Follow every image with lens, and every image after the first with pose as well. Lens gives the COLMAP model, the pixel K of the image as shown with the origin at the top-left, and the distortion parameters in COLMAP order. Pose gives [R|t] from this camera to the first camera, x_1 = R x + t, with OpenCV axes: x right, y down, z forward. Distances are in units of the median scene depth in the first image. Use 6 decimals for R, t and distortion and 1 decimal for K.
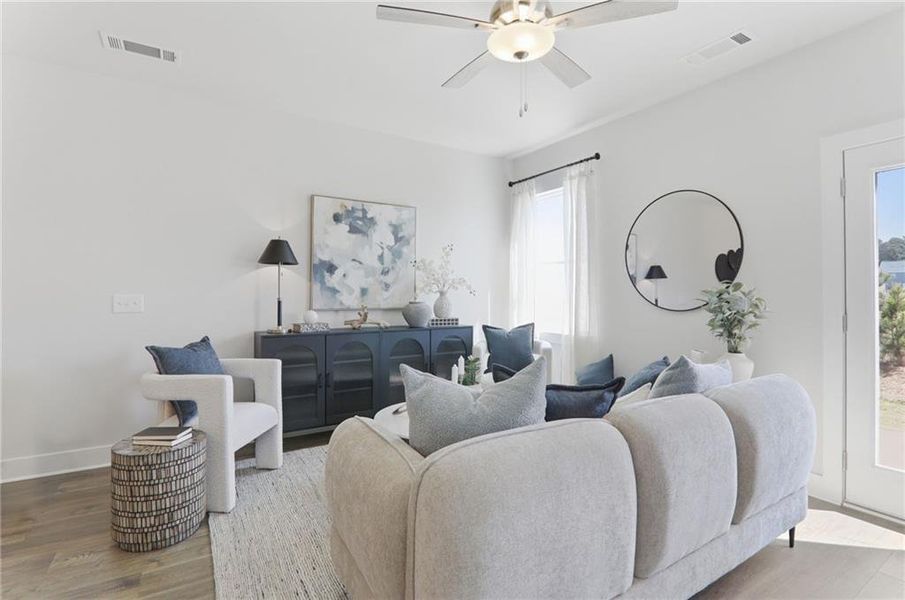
lens RADIAL K [[424.6, 0, 461.1], [0, 424.6, 297.2], [0, 0, 1]] dist [-0.023150, 0.003683]
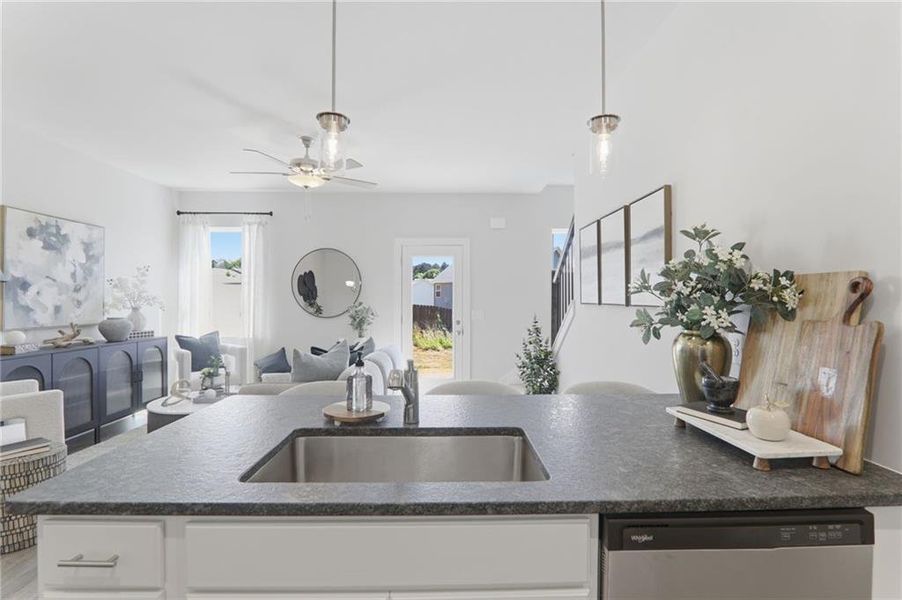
lens RADIAL K [[423.2, 0, 455.1], [0, 423.2, 300.5], [0, 0, 1]] dist [-0.023150, 0.003683]
pose [[0.522140, -0.002527, 0.852856, -0.570017], [0.007014, 0.999975, -0.001331, -0.025642], [-0.852831, 0.006677, 0.522144, -0.291469]]
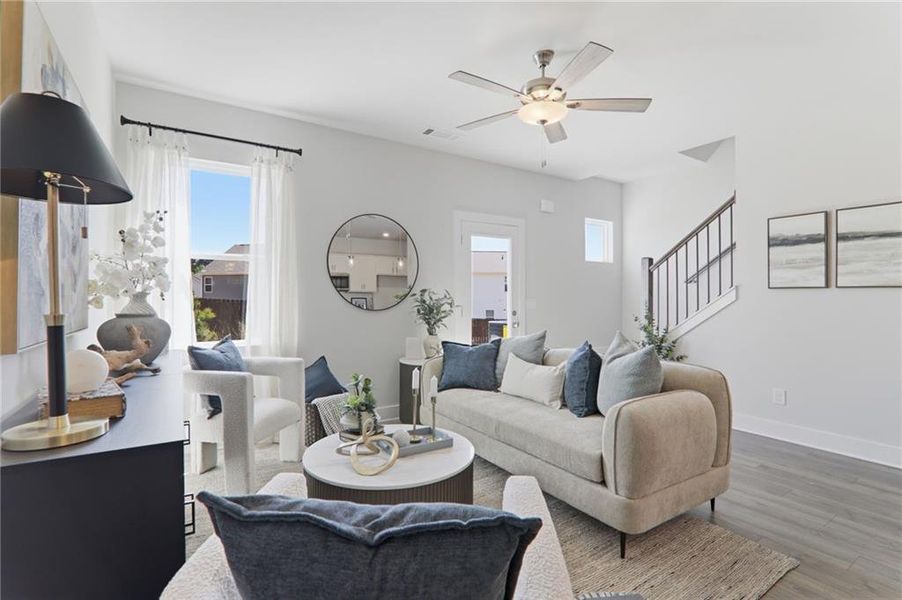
lens RADIAL K [[423.2, 0, 455.9], [0, 423.2, 299.0], [0, 0, 1]] dist [-0.023150, 0.003683]
pose [[-0.008082, -0.008048, 0.999935, -0.612027], [0.008163, 0.999934, 0.008114, -0.007481], [-0.999934, 0.008228, -0.008016, 0.640619]]
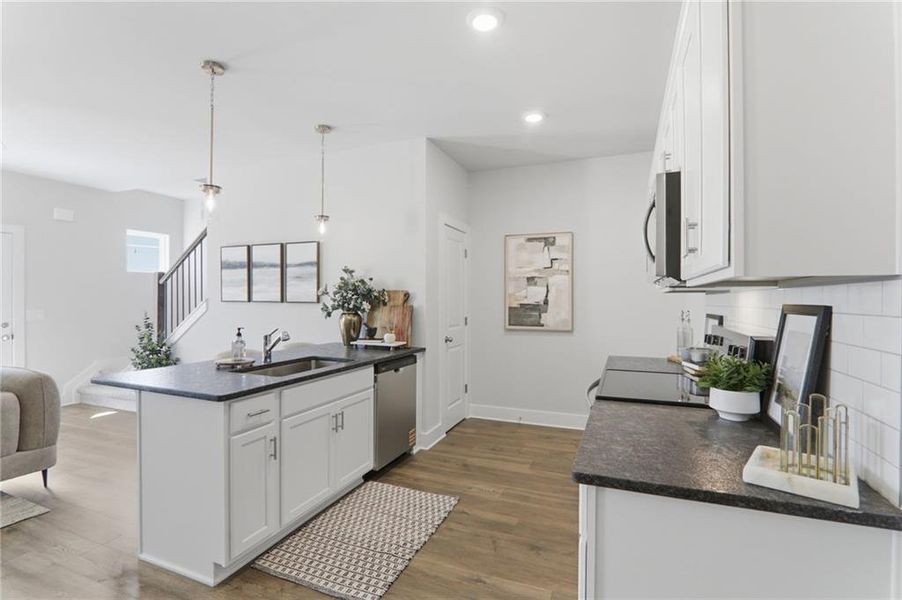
lens RADIAL K [[423.2, 0, 461.0], [0, 423.2, 307.6], [0, 0, 1]] dist [-0.023150, 0.003683]
pose [[-0.580185, -0.018513, 0.814274, -1.048523], [0.001939, 0.999707, 0.024110, -0.028434], [-0.814482, 0.015567, -0.579980, 0.079168]]
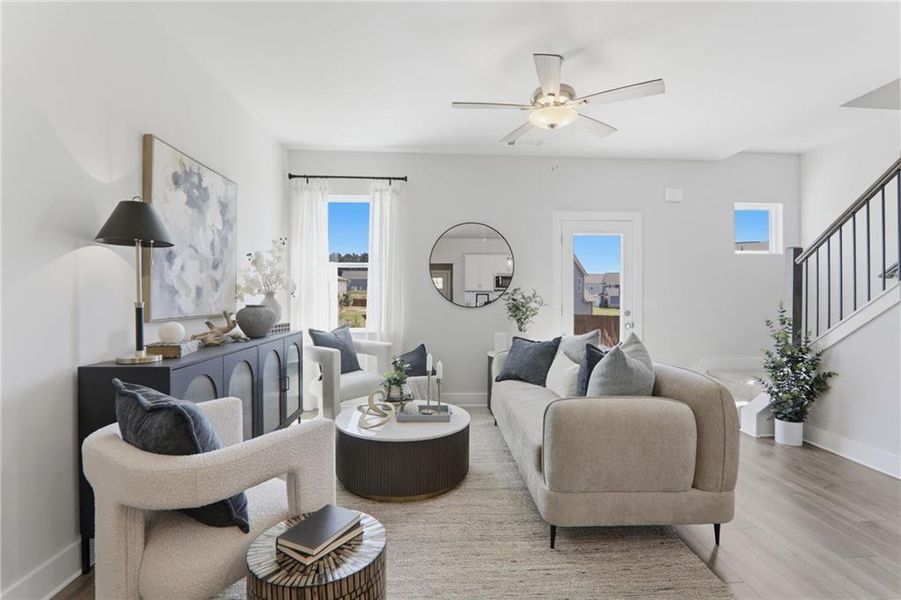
lens RADIAL K [[422.7, 0, 452.4], [0, 422.7, 297.8], [0, 0, 1]] dist [-0.023150, 0.003683]
pose [[0.492952, -0.006311, 0.870033, -0.624860], [0.005349, 0.999977, 0.004223, -0.004260], [-0.870040, 0.002572, 0.492975, 0.296116]]
